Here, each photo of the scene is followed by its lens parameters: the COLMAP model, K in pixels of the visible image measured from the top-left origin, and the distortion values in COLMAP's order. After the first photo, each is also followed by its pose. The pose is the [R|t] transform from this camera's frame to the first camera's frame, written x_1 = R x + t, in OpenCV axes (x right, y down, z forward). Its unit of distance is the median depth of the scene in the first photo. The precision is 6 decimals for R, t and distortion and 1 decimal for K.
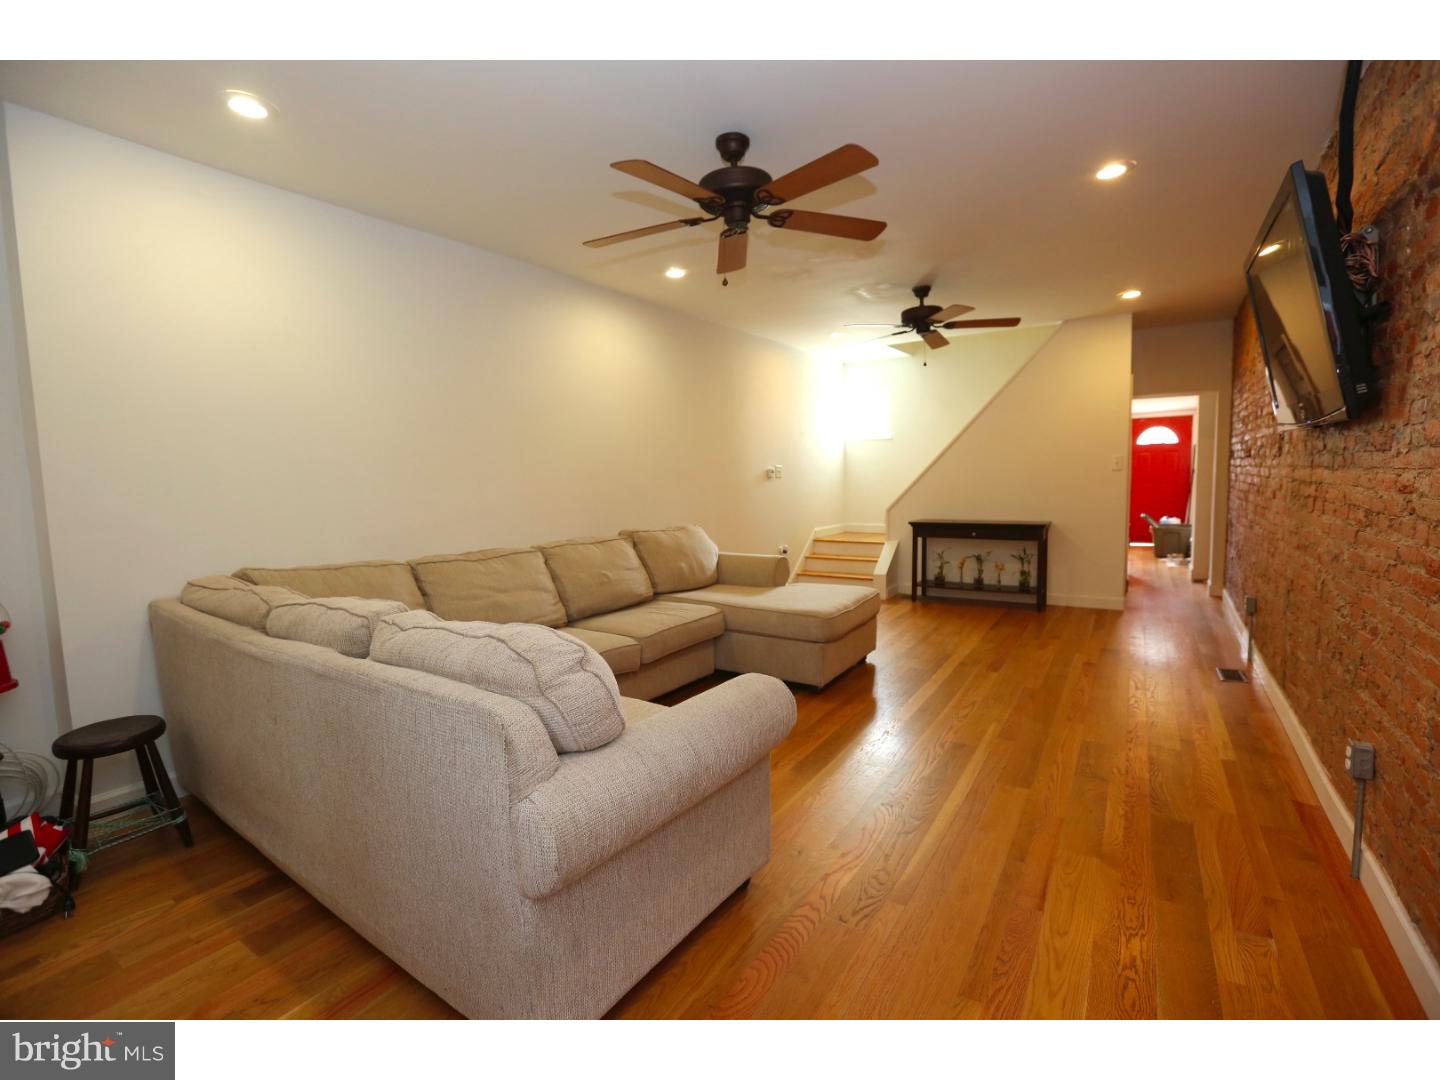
lens RADIAL K [[656.7, 0, 721.2], [0, 656.7, 535.4], [0, 0, 1]] dist [-0.049772, 0.016432]
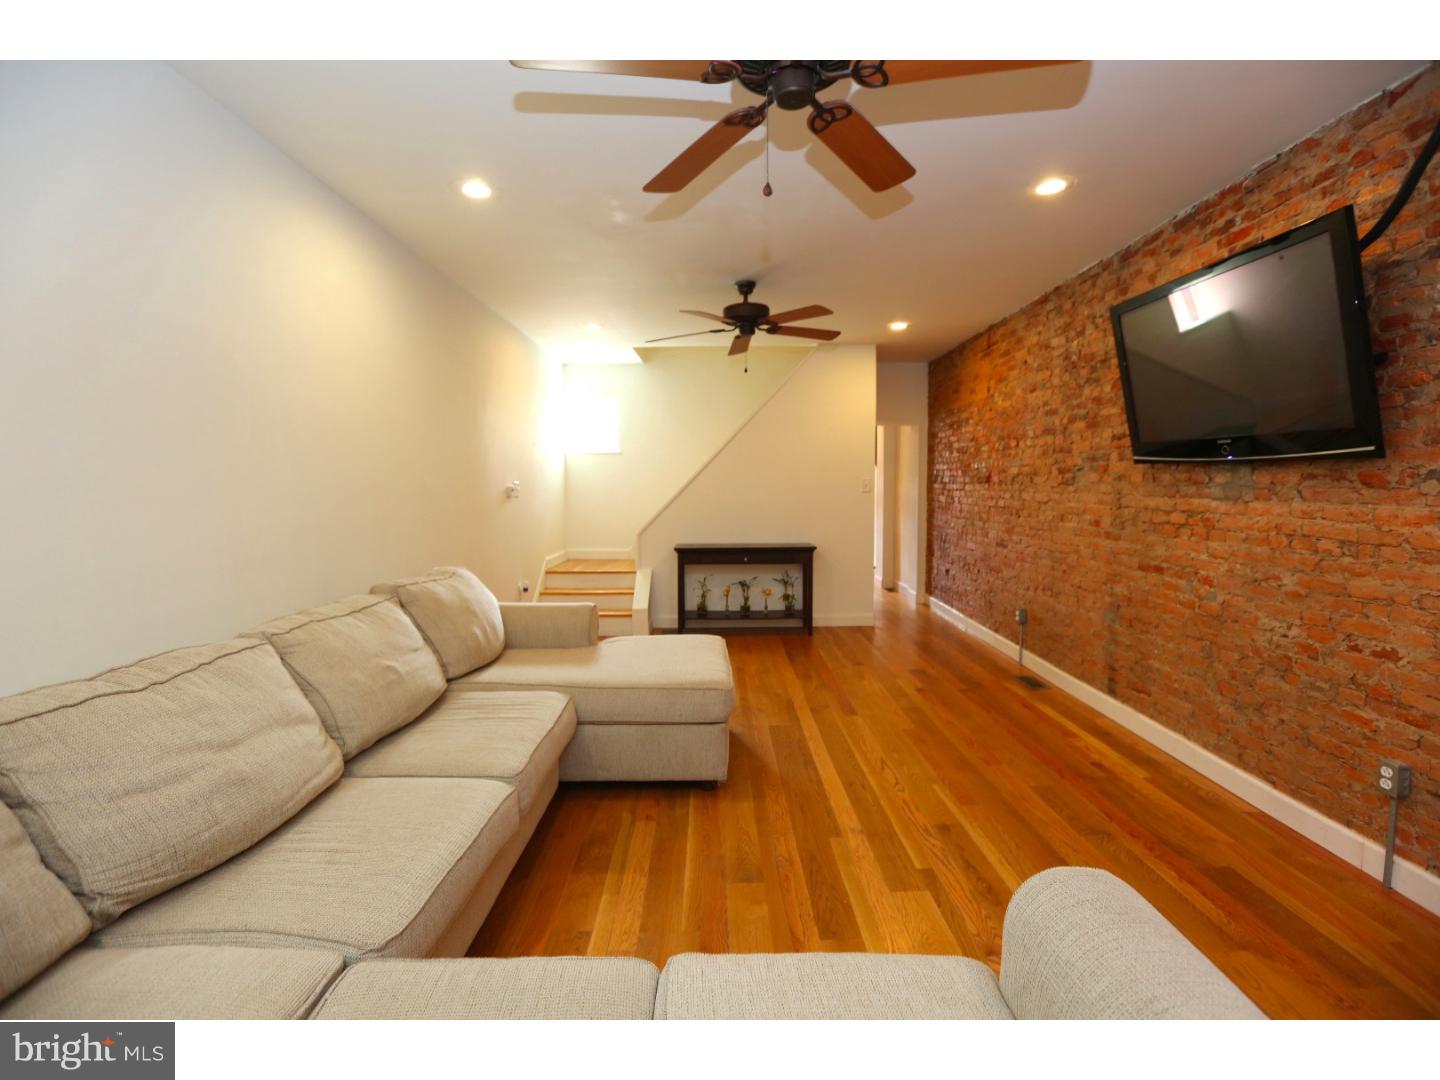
lens RADIAL K [[656.7, 0, 721.2], [0, 656.7, 535.4], [0, 0, 1]] dist [-0.049772, 0.016432]
pose [[0.830237, -0.024361, 0.556877, -0.190924], [0.037444, 0.999225, -0.012112, -0.030001], [-0.556151, 0.030907, 0.830506, 0.273097]]
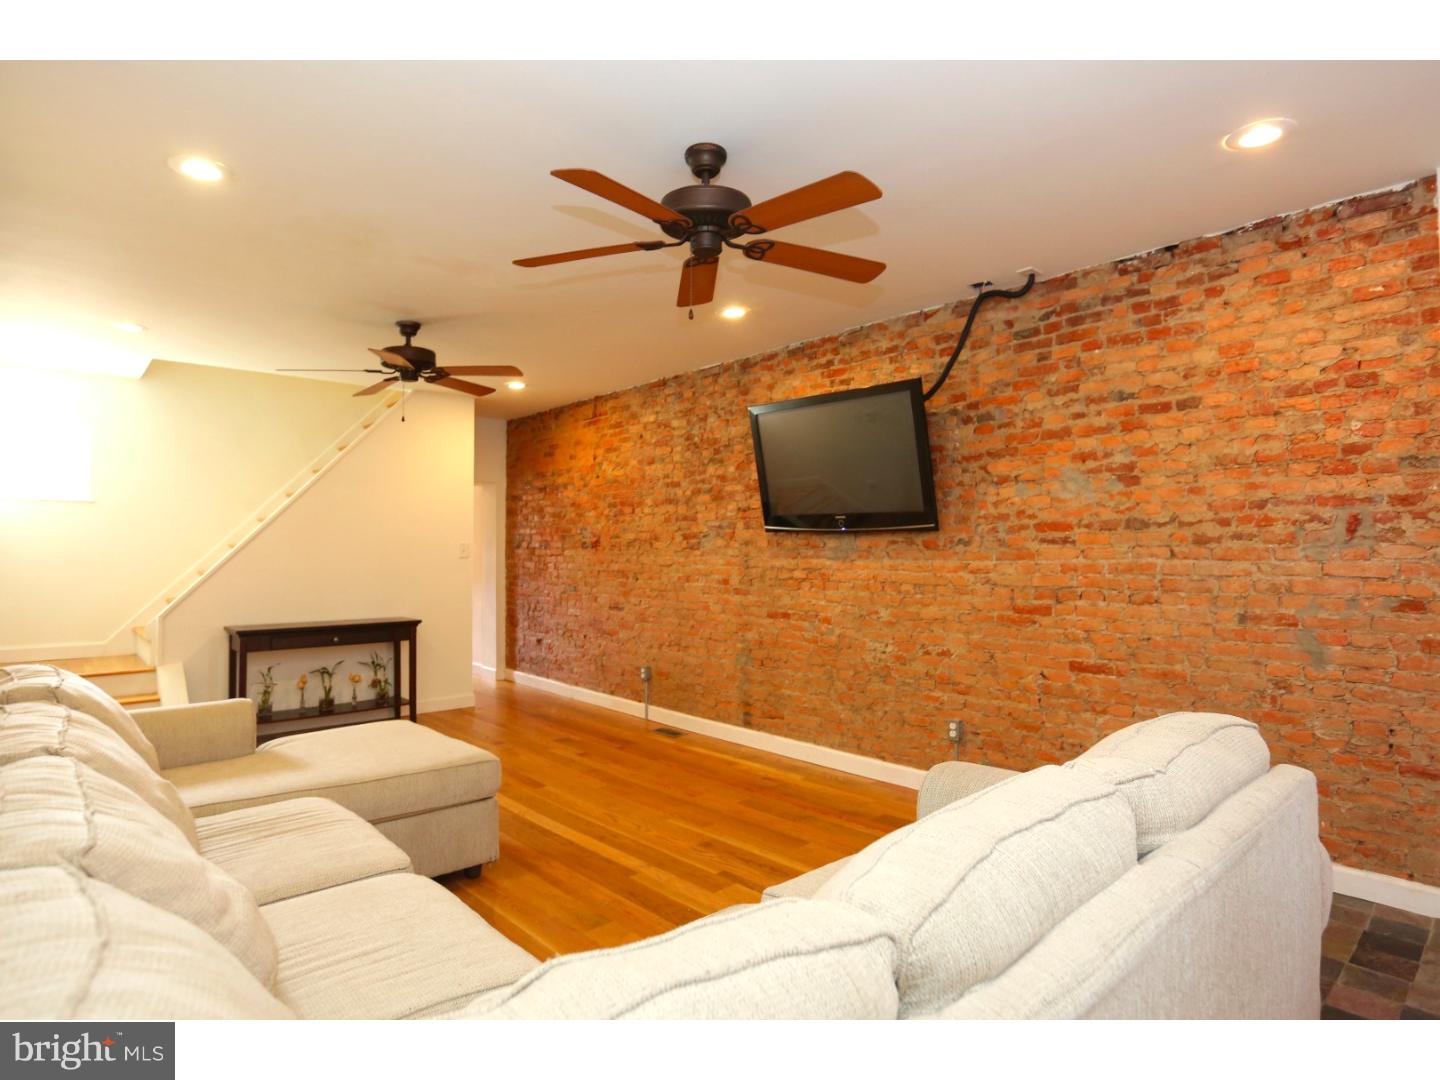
lens RADIAL K [[793.5, 0, 730.8], [0, 793.5, 533.2], [0, 0, 1]] dist [-0.065090, 0.000370]
pose [[0.228393, 0.048134, 0.972378, -0.453649], [0.082915, 0.994187, -0.068689, -0.027894], [-0.970032, 0.096313, 0.223074, 0.395642]]
